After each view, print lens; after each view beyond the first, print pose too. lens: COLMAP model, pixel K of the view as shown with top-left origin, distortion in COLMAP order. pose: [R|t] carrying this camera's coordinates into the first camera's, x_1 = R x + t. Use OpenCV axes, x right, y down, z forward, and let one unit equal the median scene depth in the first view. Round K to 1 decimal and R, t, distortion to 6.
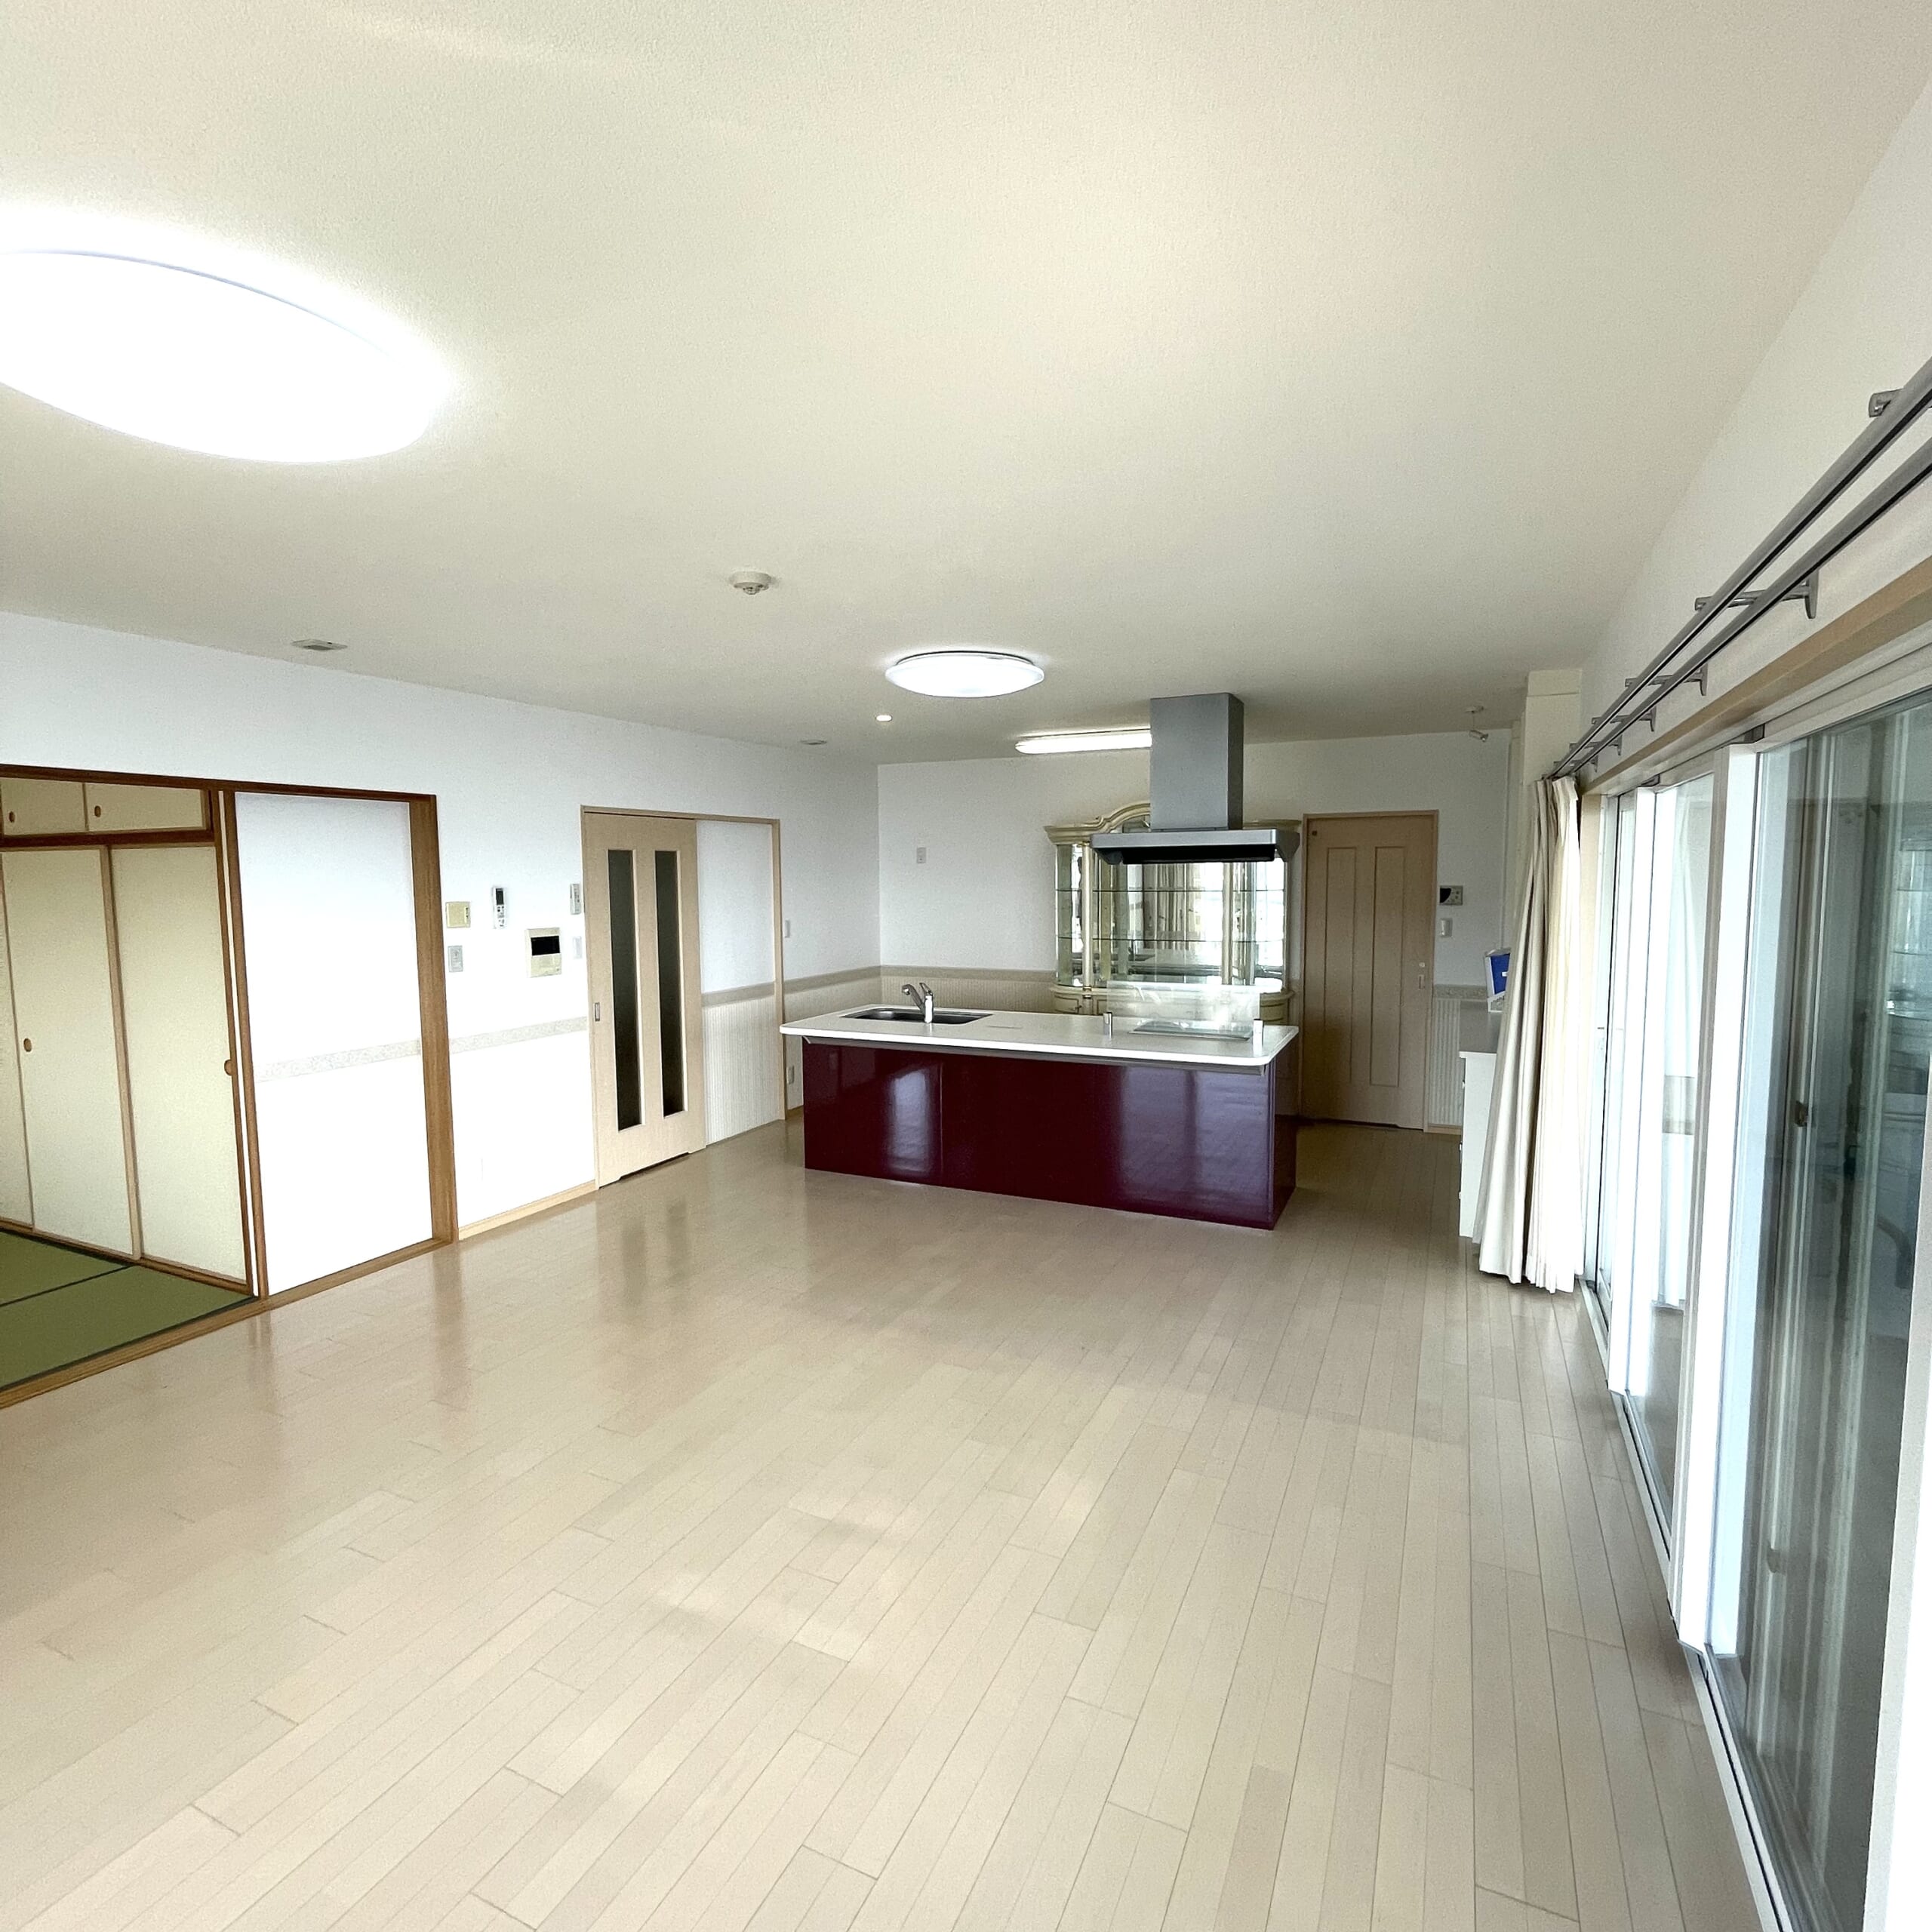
lens RADIAL K [[1042.4, 0, 980.8], [0, 1042.4, 962.4], [0, 0, 1]] dist [0.000858, 0.000065]
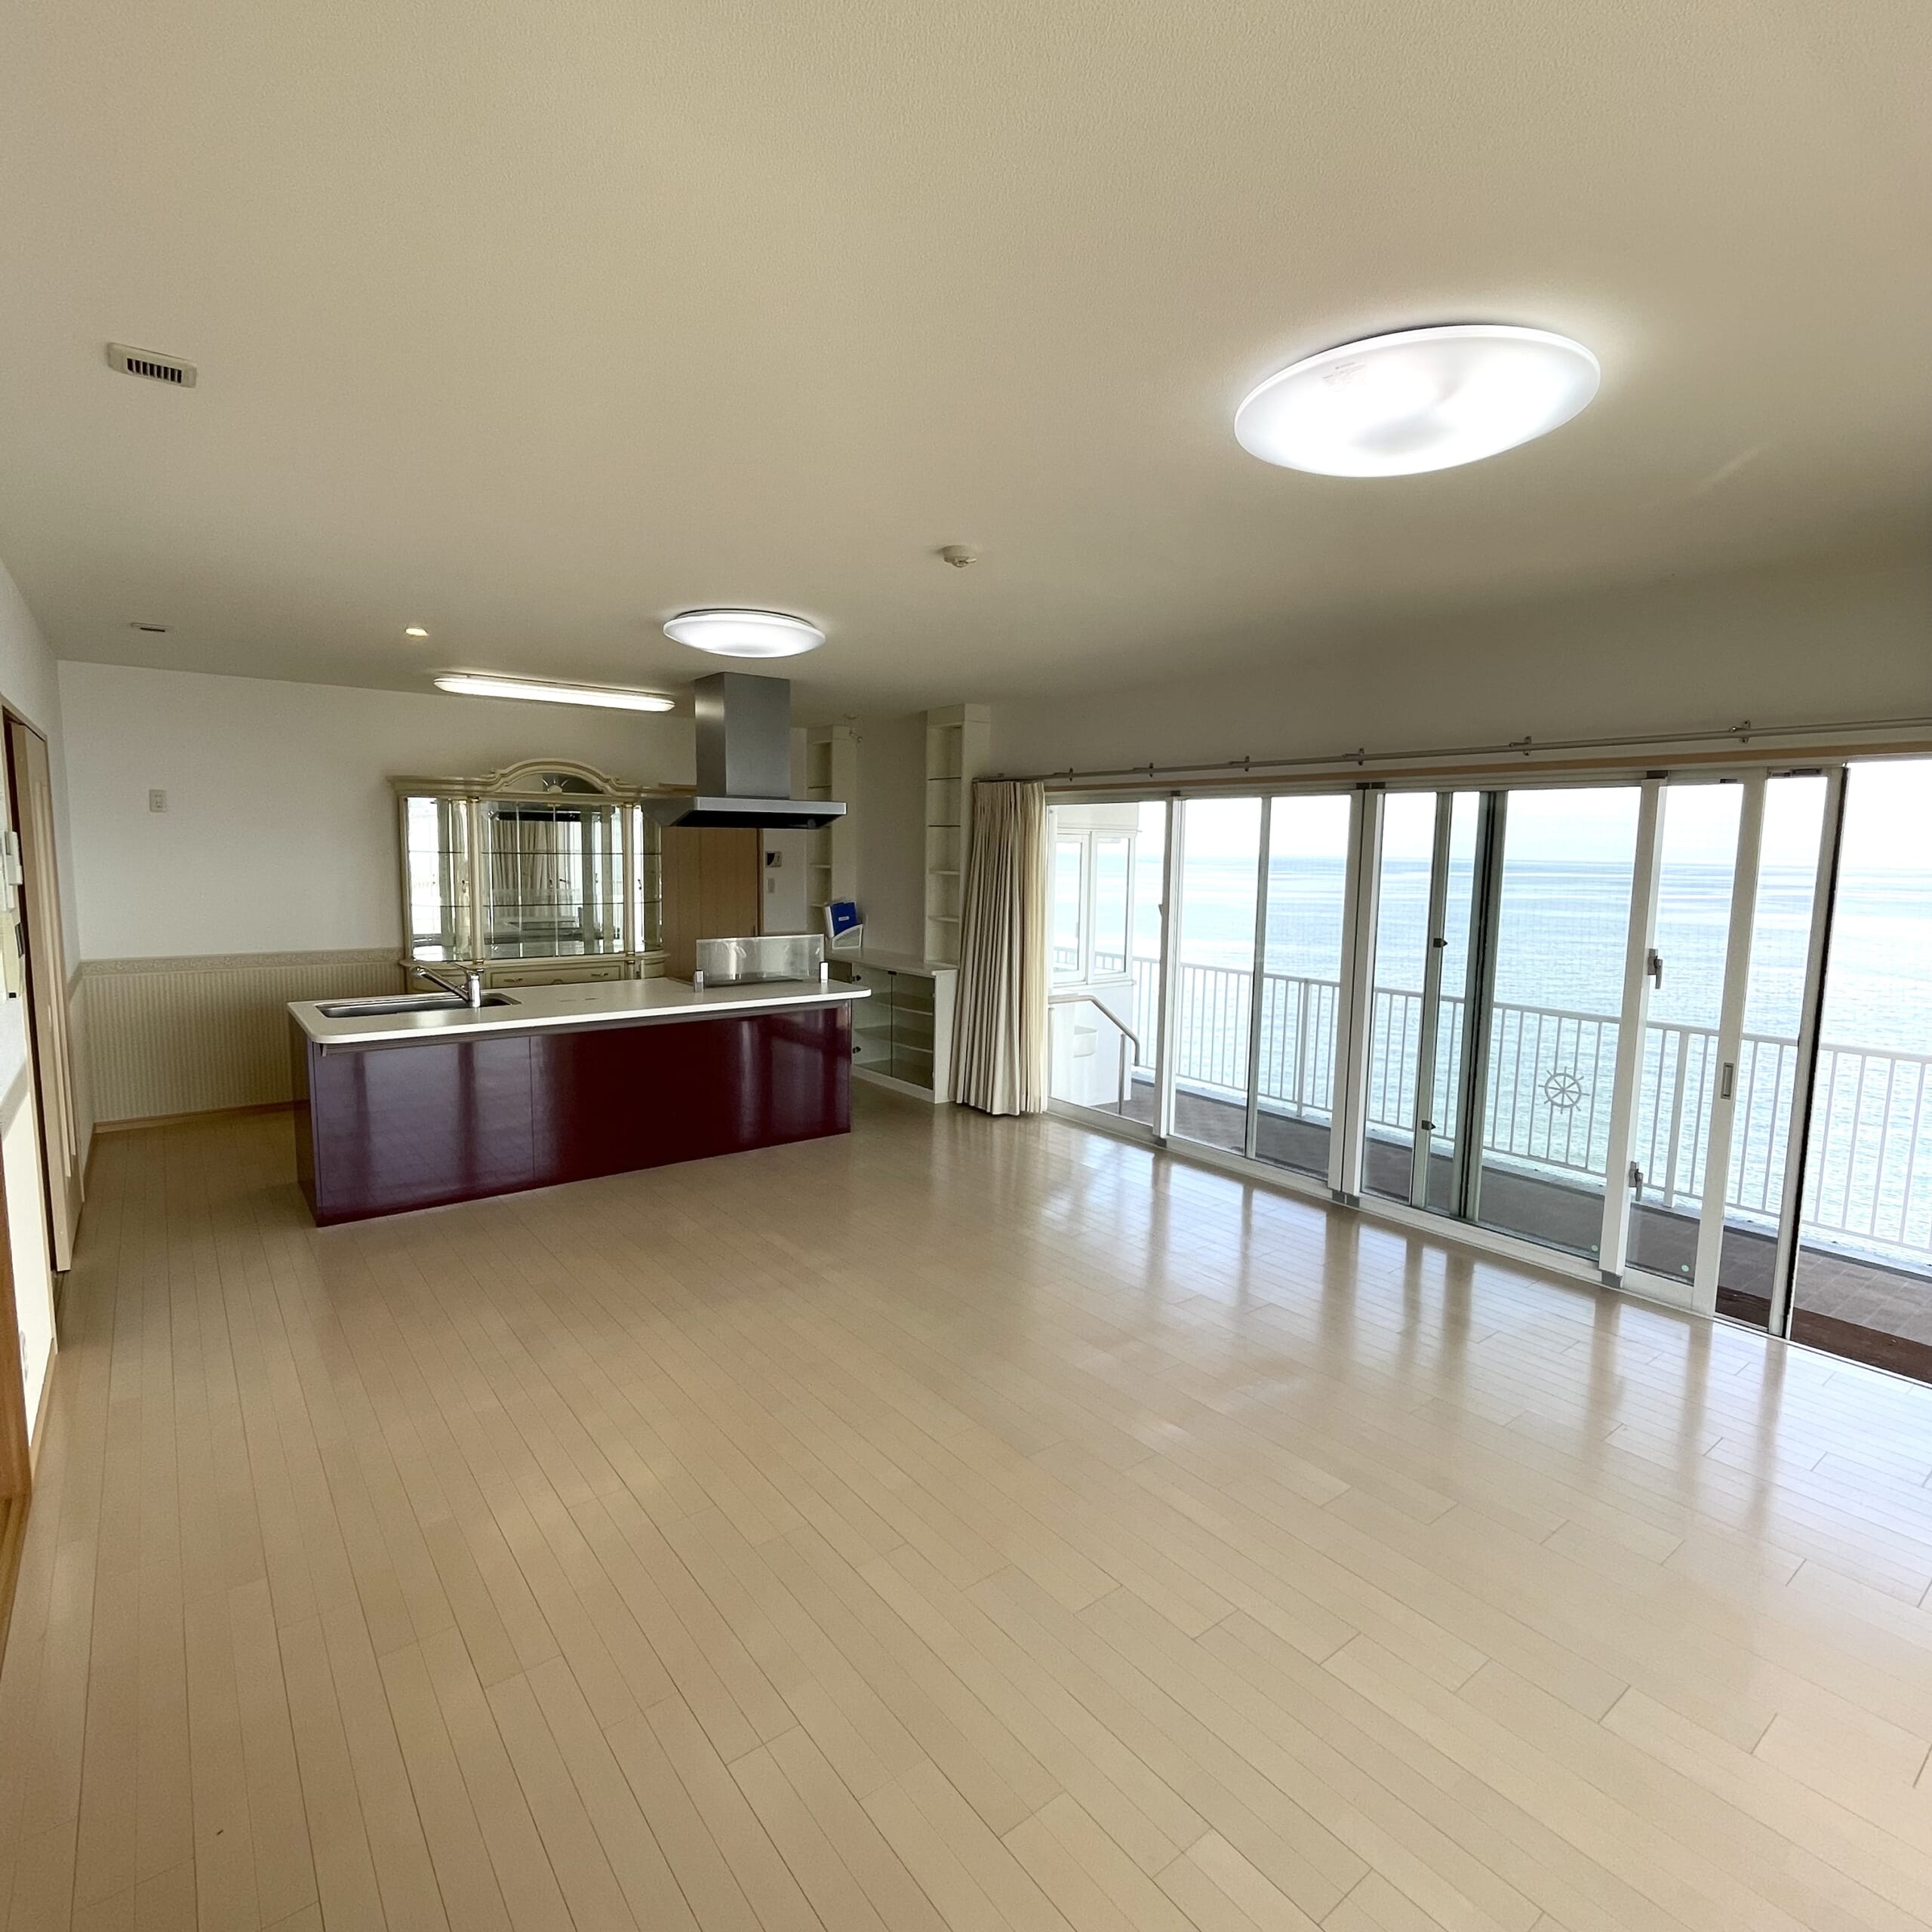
lens RADIAL K [[1042.4, 0, 967.9], [0, 1042.4, 959.7], [0, 0, 1]] dist [0.000858, 0.000065]
pose [[0.463760, -0.081523, 0.882202, -0.620066], [0.056456, 0.996453, 0.062402, -0.011393], [-0.884160, 0.020865, 0.466718, 0.262247]]
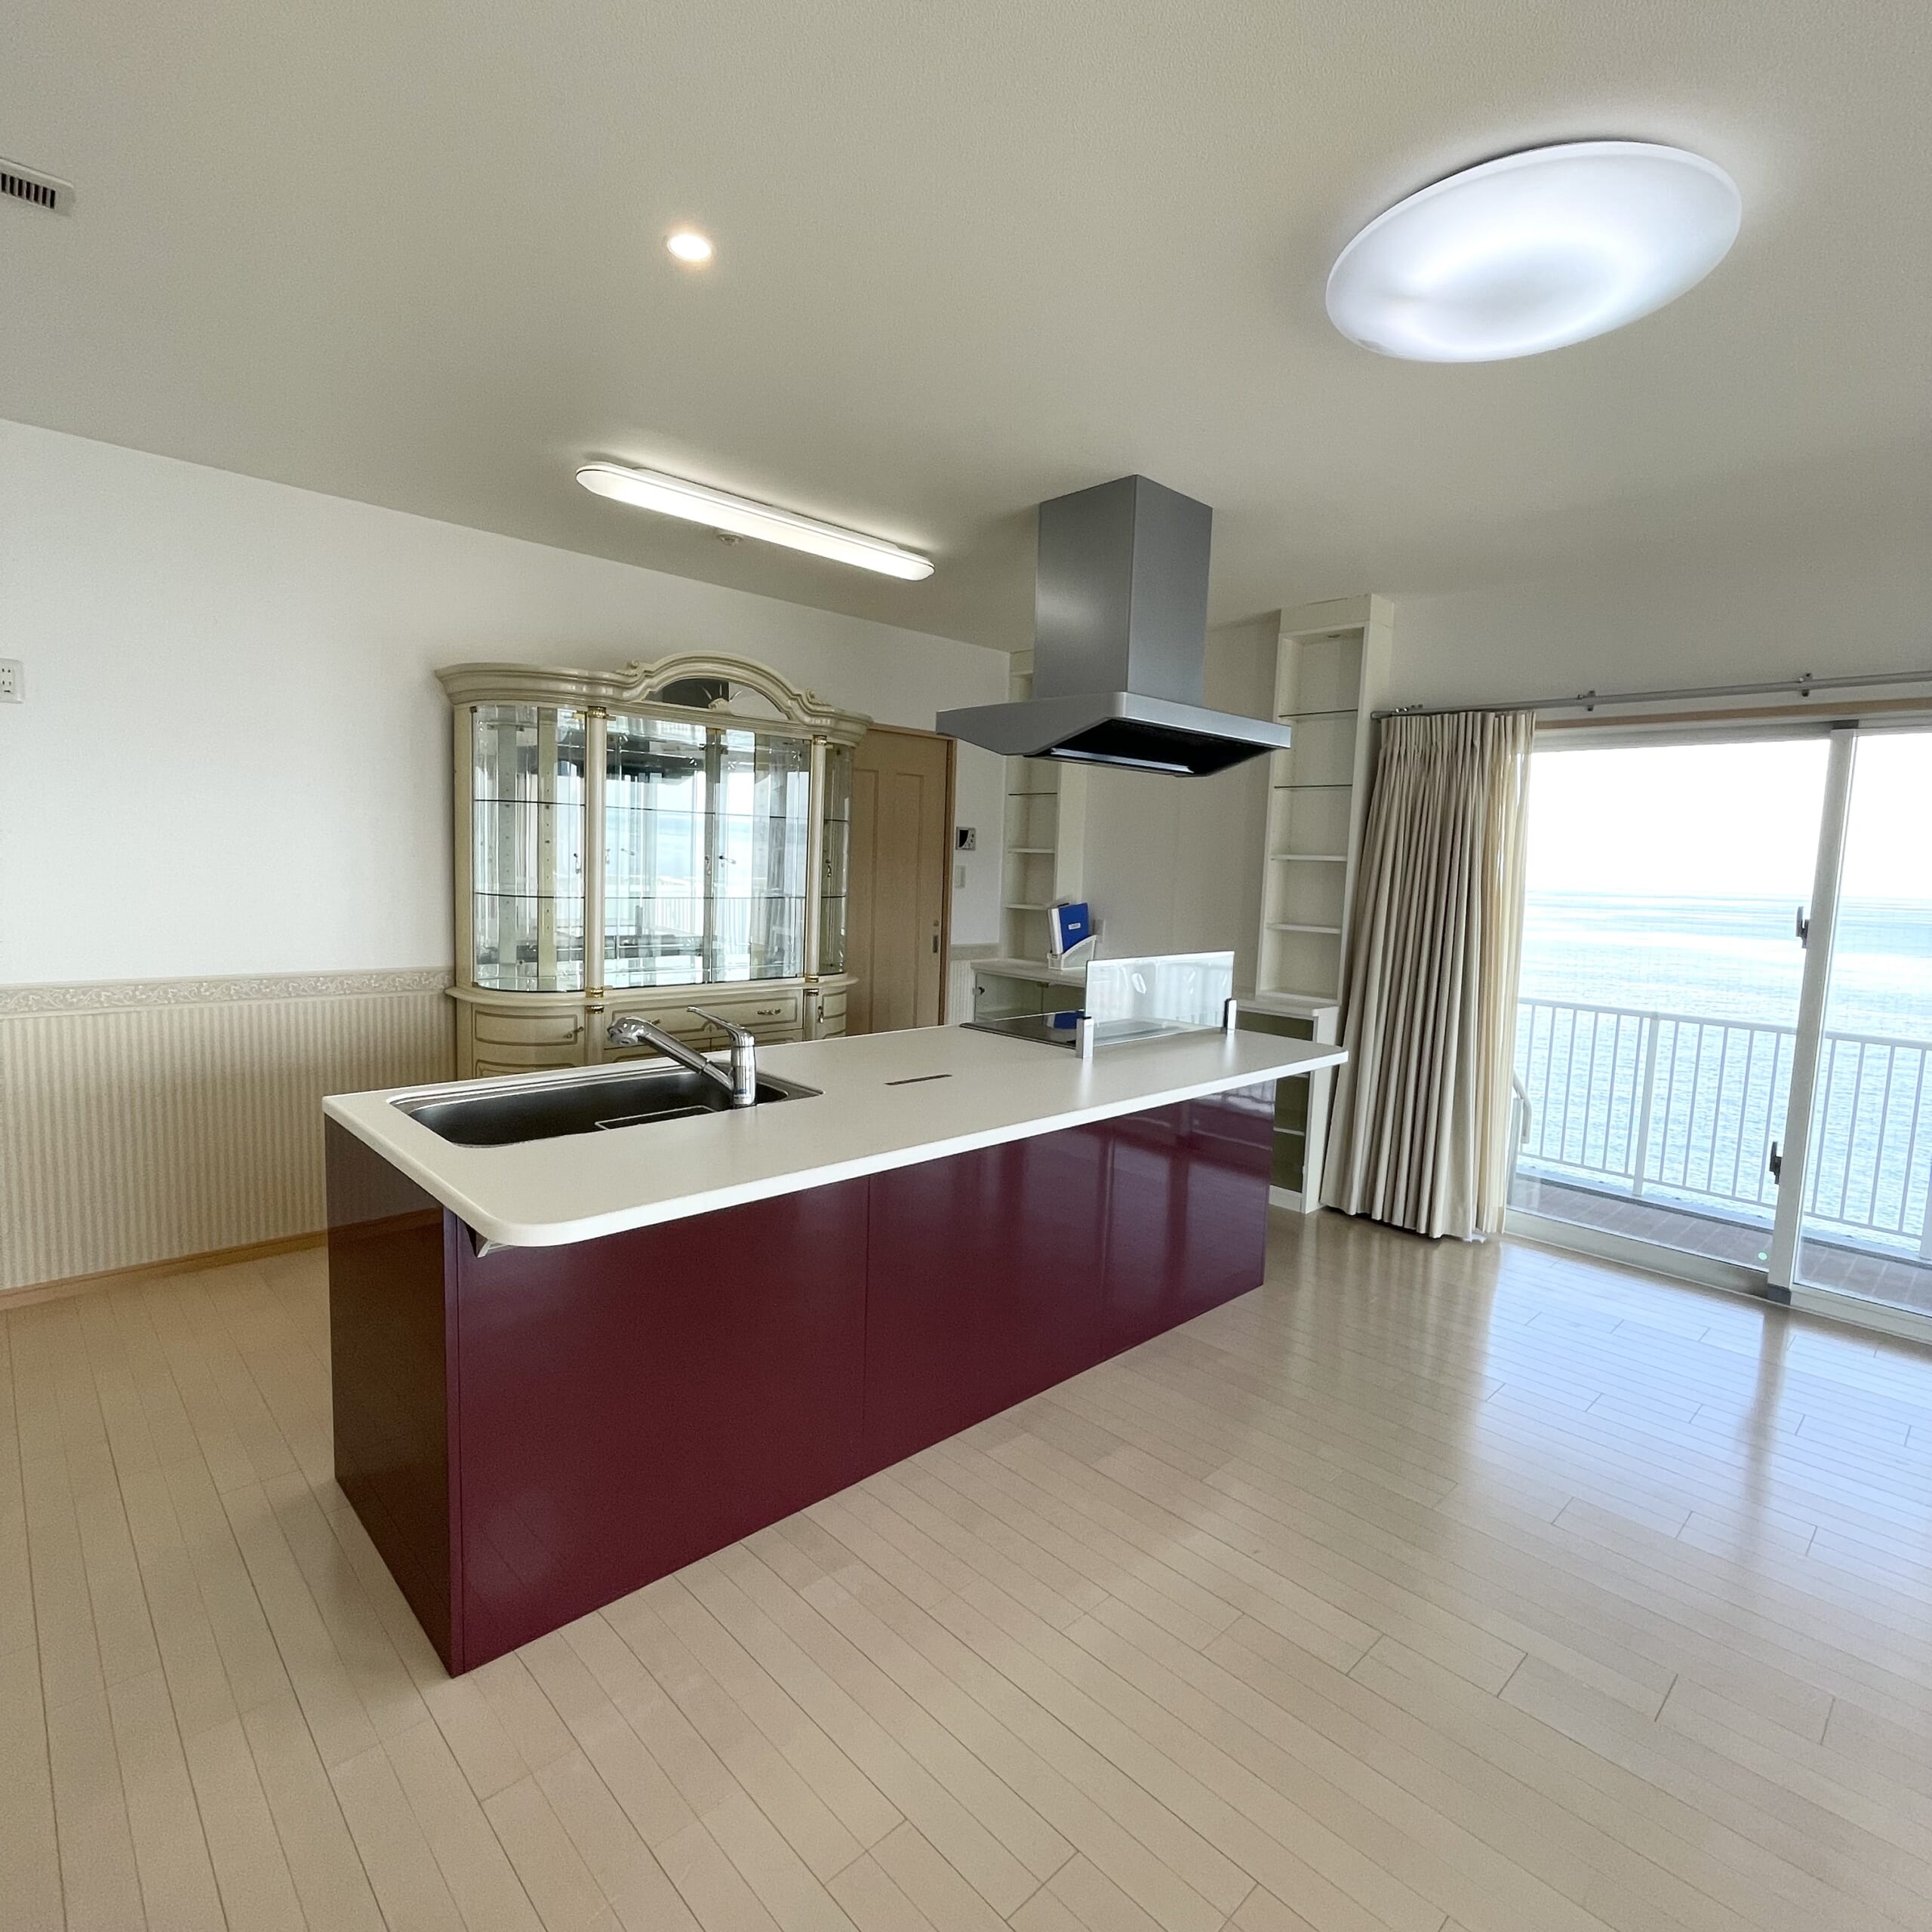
lens RADIAL K [[1042.4, 0, 974.4], [0, 1042.4, 967.5], [0, 0, 1]] dist [0.000858, 0.000065]
pose [[0.365669, -0.076124, 0.927627, -0.393087], [0.042990, 0.996967, 0.064867, -0.017074], [-0.929751, 0.016159, 0.367833, 0.791207]]
